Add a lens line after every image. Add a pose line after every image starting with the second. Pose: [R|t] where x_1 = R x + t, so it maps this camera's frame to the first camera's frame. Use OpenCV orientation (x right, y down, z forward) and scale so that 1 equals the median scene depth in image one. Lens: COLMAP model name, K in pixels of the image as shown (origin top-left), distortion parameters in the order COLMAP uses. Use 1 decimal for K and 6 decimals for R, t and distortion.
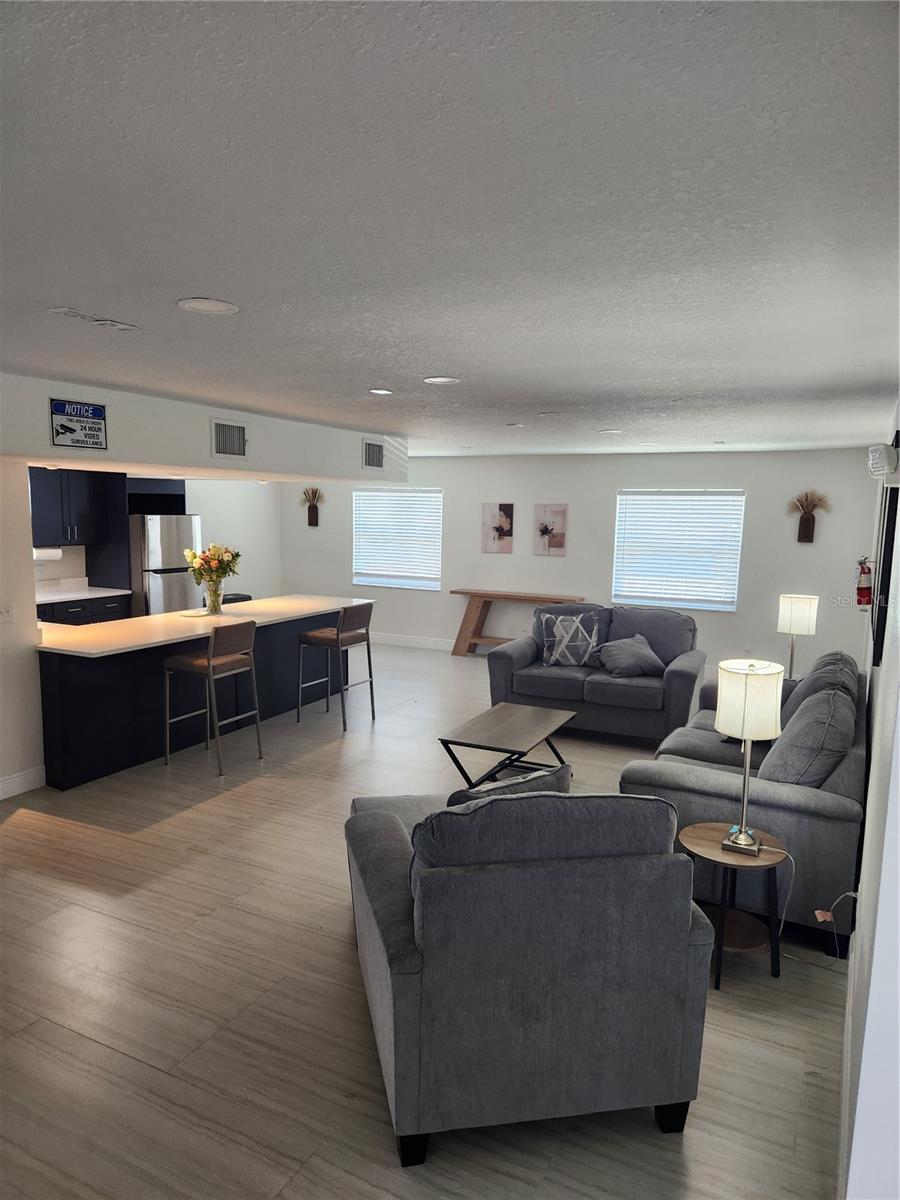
lens RADIAL K [[796.0, 0, 448.8], [0, 796.0, 615.3], [0, 0, 1]] dist [0.079268, -0.068078]
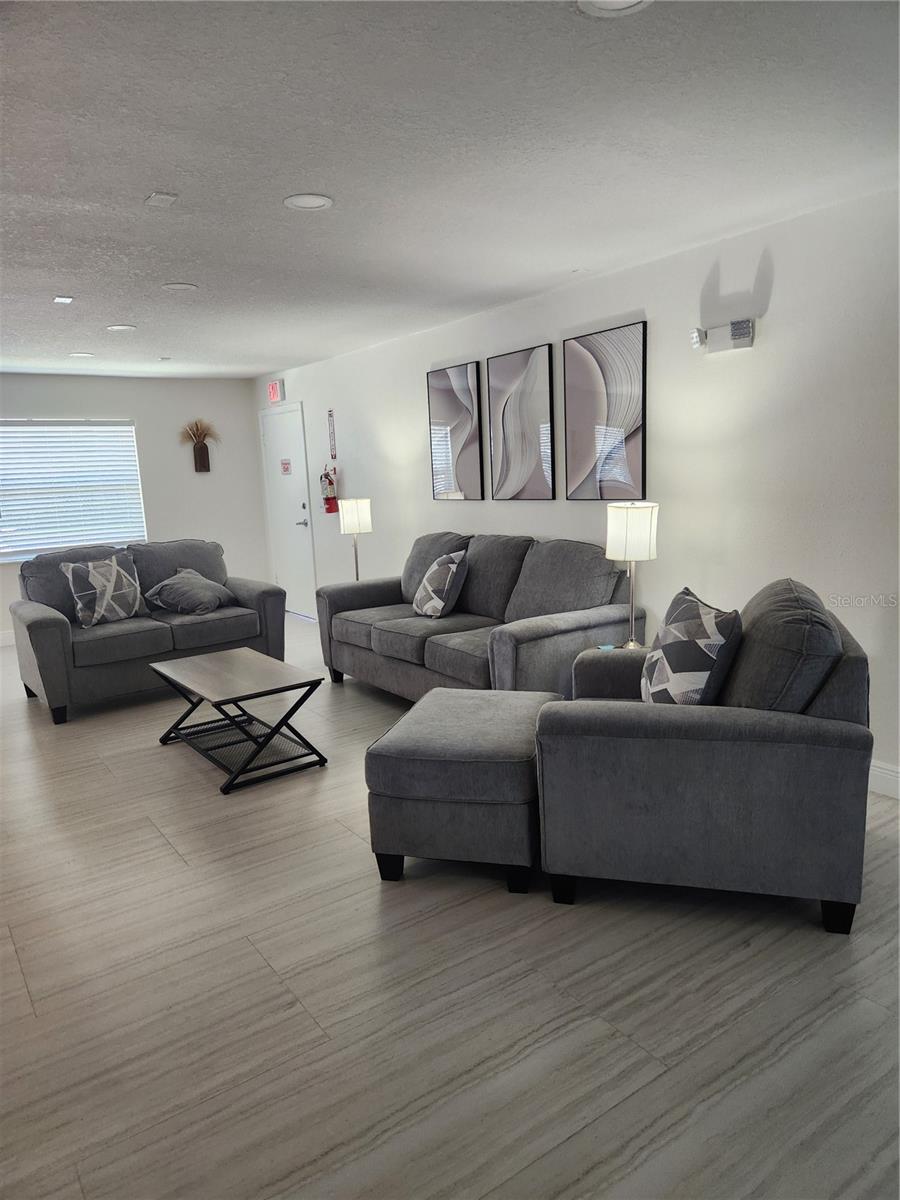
lens RADIAL K [[796.0, 0, 448.8], [0, 796.0, 615.3], [0, 0, 1]] dist [0.079268, -0.068078]
pose [[0.465403, -0.198223, 0.862617, -0.394230], [0.173330, 0.976140, 0.130794, 0.009281], [-0.867961, 0.088645, 0.488656, 0.304972]]
